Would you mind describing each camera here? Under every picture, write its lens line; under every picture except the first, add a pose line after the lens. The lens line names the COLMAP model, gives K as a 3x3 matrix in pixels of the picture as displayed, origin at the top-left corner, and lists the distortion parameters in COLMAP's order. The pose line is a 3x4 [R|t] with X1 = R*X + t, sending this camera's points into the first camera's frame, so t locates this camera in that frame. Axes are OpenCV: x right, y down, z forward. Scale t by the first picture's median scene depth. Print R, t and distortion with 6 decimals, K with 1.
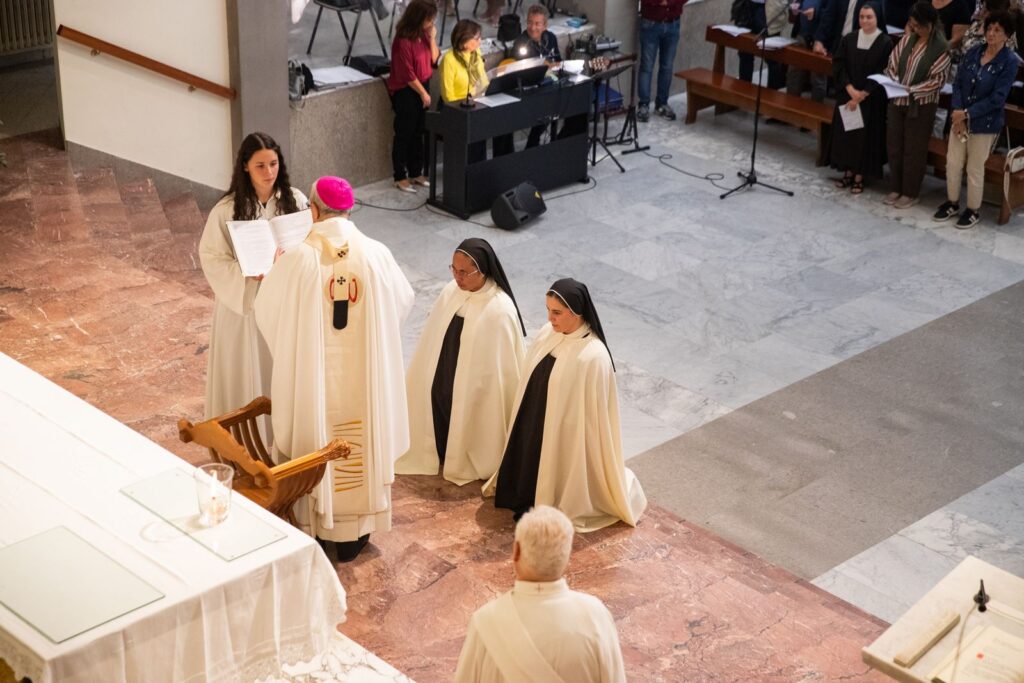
lens RADIAL K [[1912.2, 0, 529.7], [0, 1912.2, 341.0], [0, 0, 1]] dist [0.183699, 0.031034]
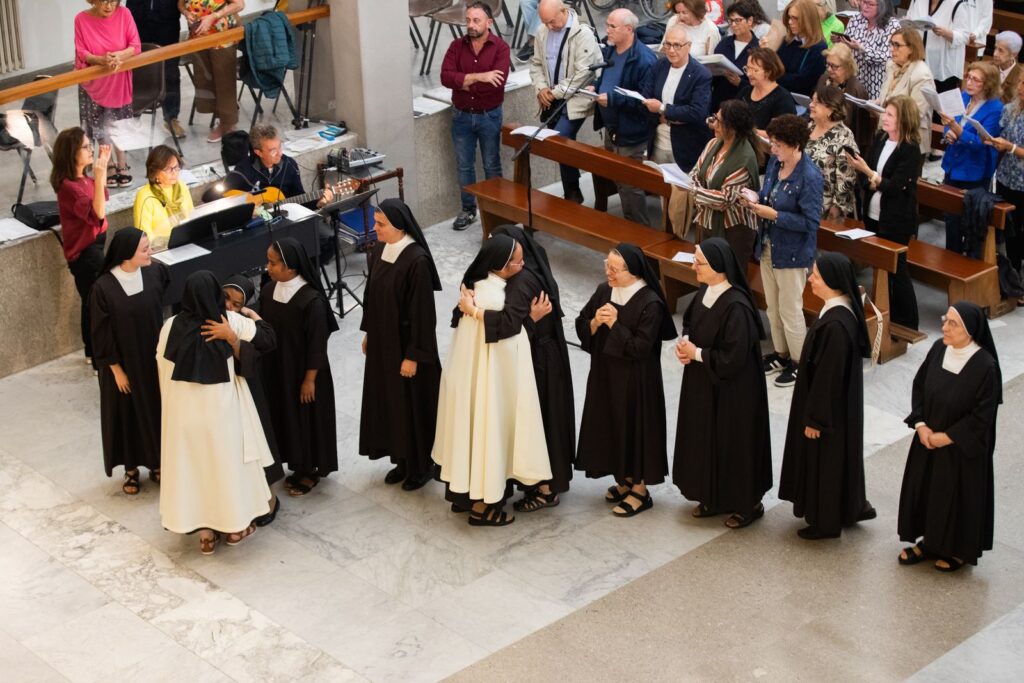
lens RADIAL K [[2061.7, 0, 512.0], [0, 2061.7, 341.5], [0, 0, 1]] dist [-0.266872, 0.081805]
pose [[0.997047, -0.047180, -0.060584, 0.181873], [0.046412, 0.998824, -0.014024, -0.079414], [0.061175, 0.011171, 0.998065, 0.194901]]
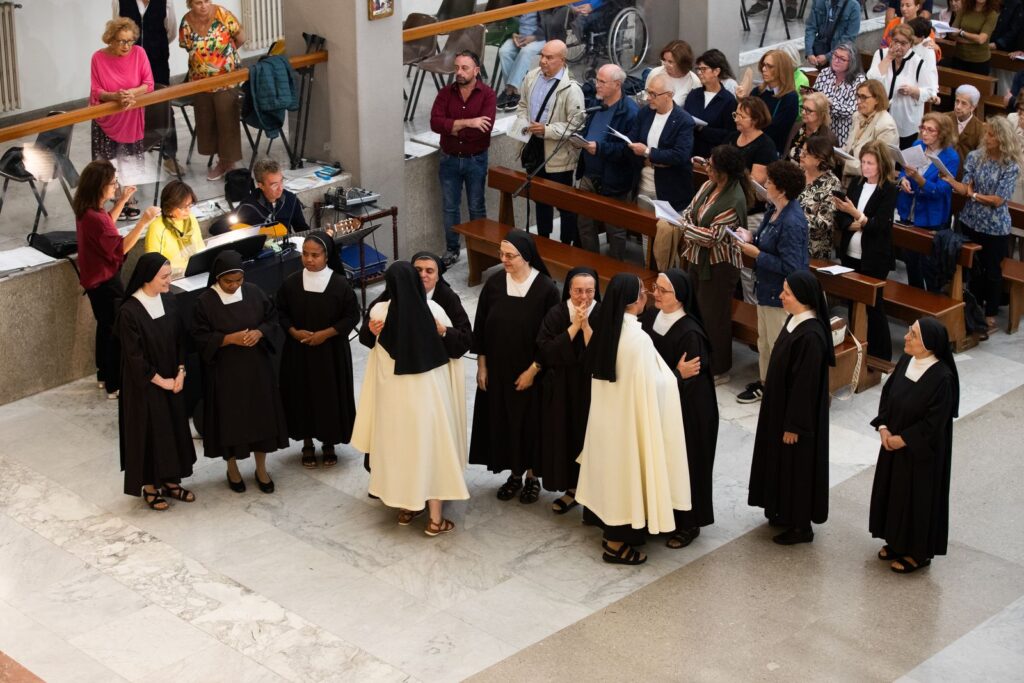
lens RADIAL K [[2061.7, 0, 512.0], [0, 2061.7, 341.5], [0, 0, 1]] dist [-0.266872, 0.081805]
pose [[0.999193, -0.040080, -0.002525, 0.128797], [0.039915, 0.998073, -0.047504, -0.058876], [0.004424, 0.047365, 0.998868, 0.144058]]
